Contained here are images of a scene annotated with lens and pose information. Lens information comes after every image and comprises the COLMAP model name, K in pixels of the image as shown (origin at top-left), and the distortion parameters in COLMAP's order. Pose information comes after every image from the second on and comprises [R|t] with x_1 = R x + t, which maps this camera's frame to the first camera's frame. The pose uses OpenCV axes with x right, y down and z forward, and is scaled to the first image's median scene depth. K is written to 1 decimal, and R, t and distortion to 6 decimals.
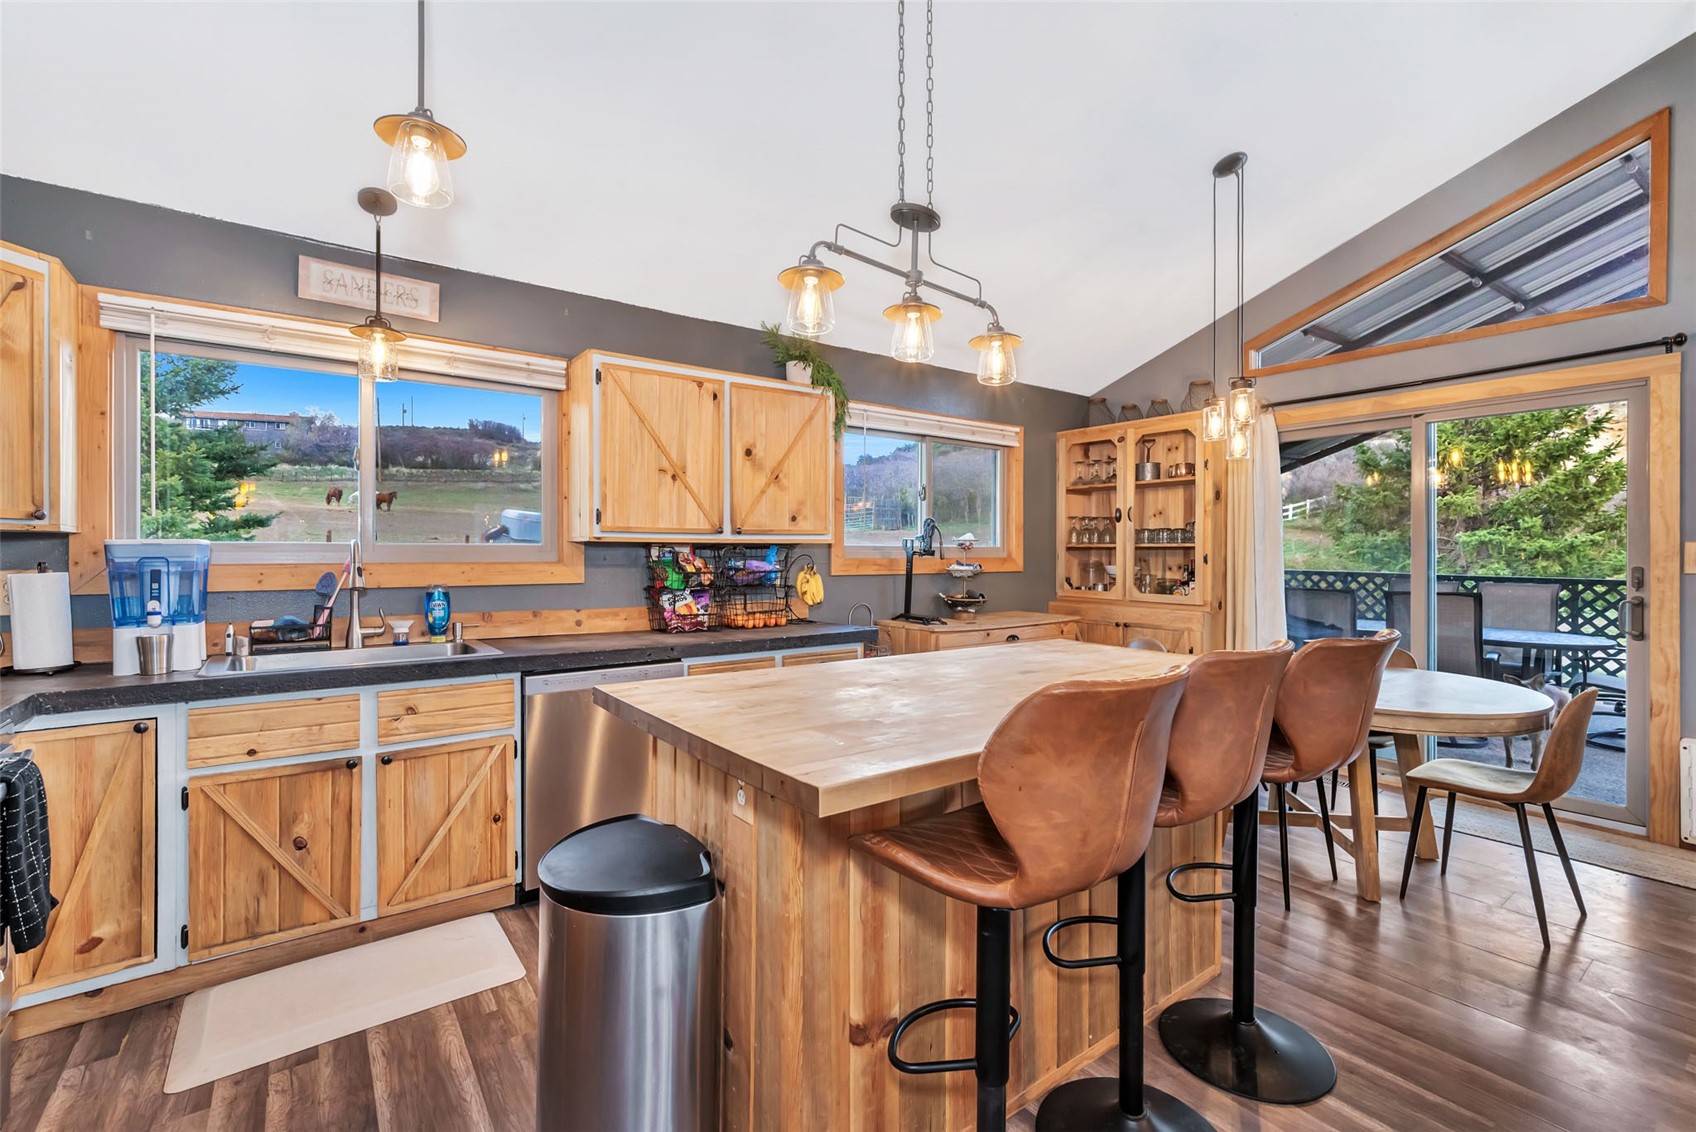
lens RADIAL K [[745.0, 0, 847.7], [0, 745.0, 555.7], [0, 0, 1]] dist [-0.000696, -0.000020]
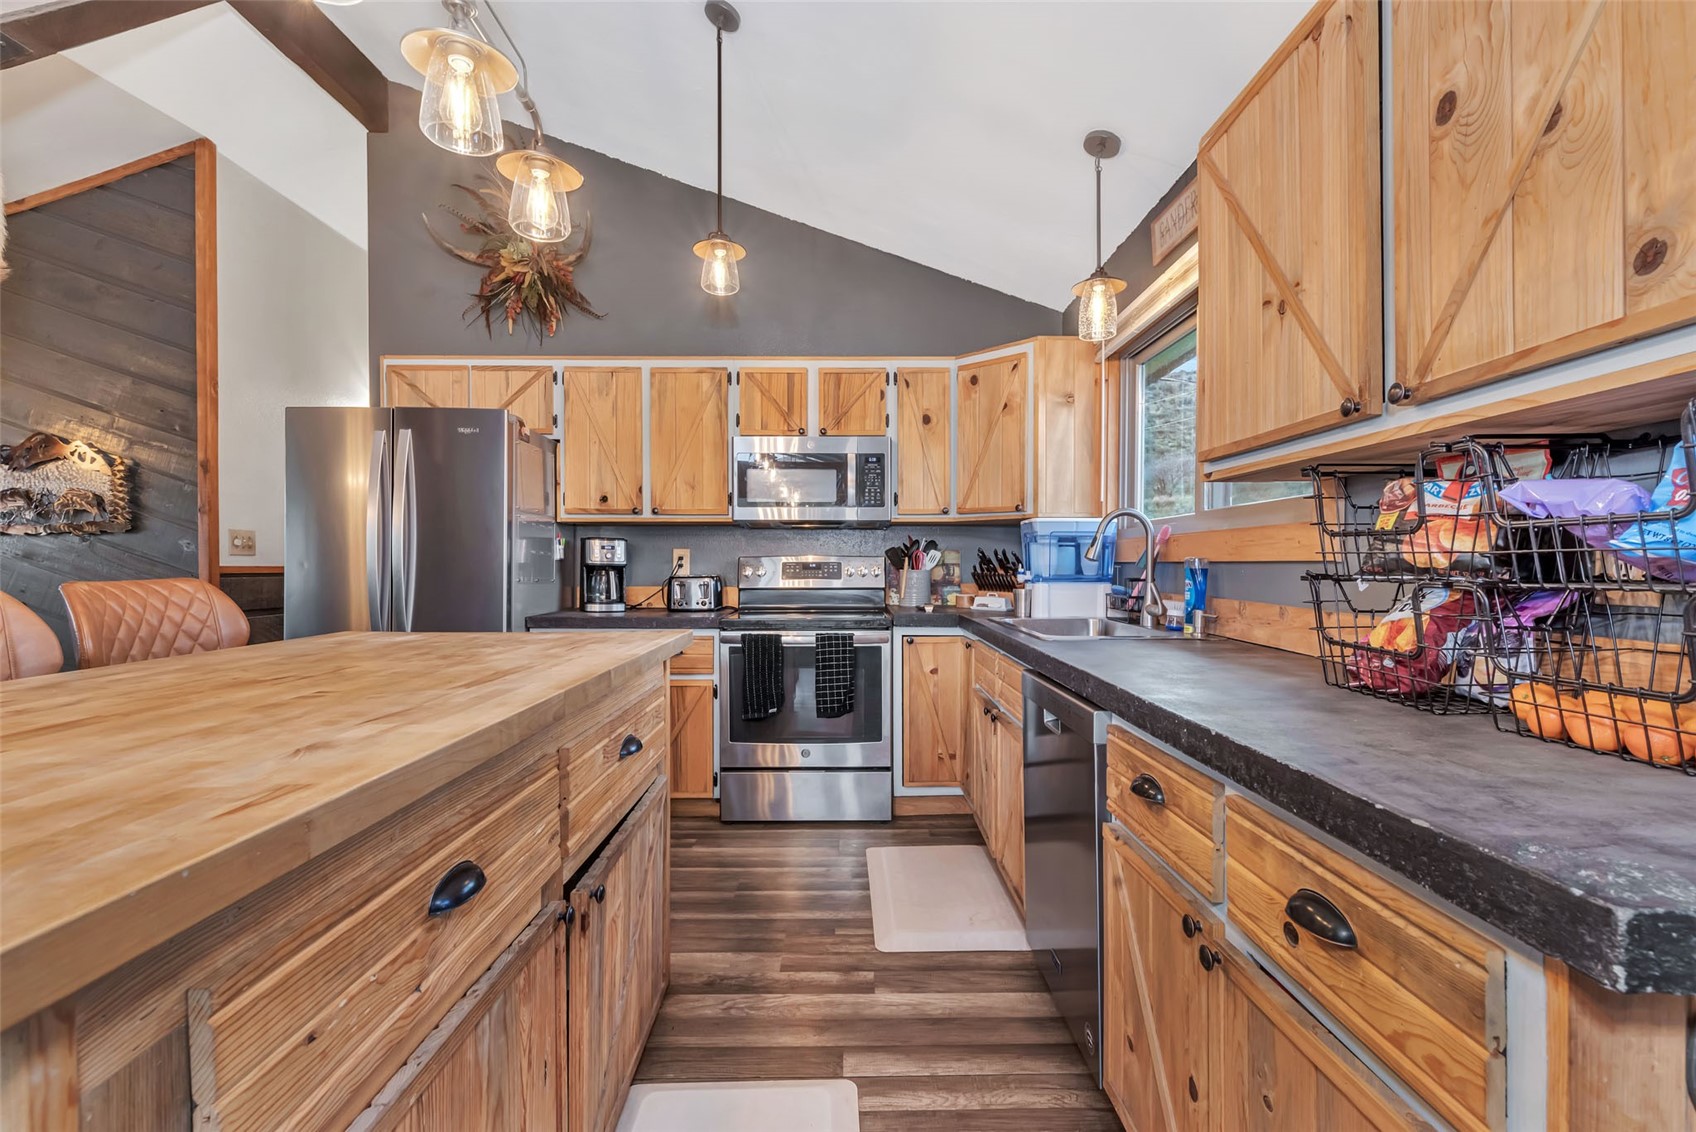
lens RADIAL K [[745.0, 0, 847.7], [0, 745.0, 555.7], [0, 0, 1]] dist [-0.000696, -0.000020]
pose [[-0.594801, -0.007401, -0.803839, 0.244693], [-0.002387, 0.999969, -0.007441, 0.038261], [0.803870, -0.002507, -0.594800, 1.034864]]
